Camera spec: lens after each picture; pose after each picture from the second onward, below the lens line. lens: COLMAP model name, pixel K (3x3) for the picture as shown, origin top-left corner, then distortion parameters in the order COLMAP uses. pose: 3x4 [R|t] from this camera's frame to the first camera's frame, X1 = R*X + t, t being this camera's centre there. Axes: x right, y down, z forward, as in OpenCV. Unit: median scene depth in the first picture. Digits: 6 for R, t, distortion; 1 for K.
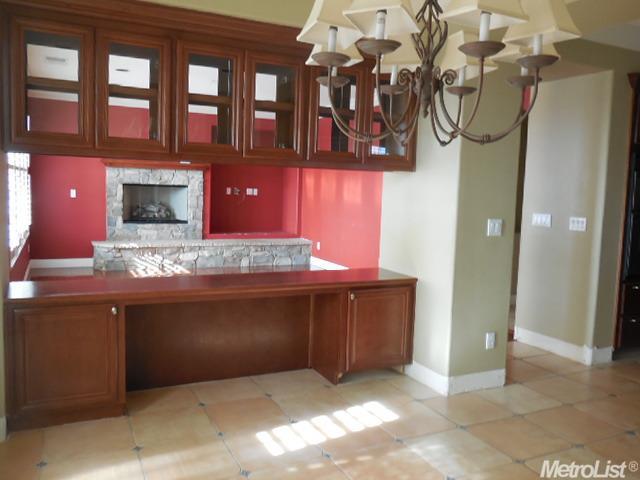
lens RADIAL K [[559.5, 0, 320.0], [0, 559.5, 240.0], [0, 0, 1]] dist [-0.014040, -0.002491]
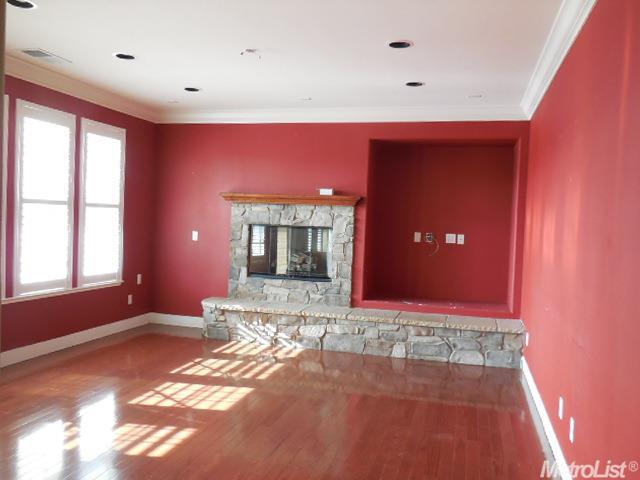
lens RADIAL K [[559.5, 0, 320.0], [0, 559.5, 240.0], [0, 0, 1]] dist [-0.014040, -0.002491]
pose [[0.754258, 0.015687, -0.656391, 0.210674], [-0.075950, 0.995088, -0.063493, -0.037381], [0.652171, 0.097743, 0.751745, 0.478492]]
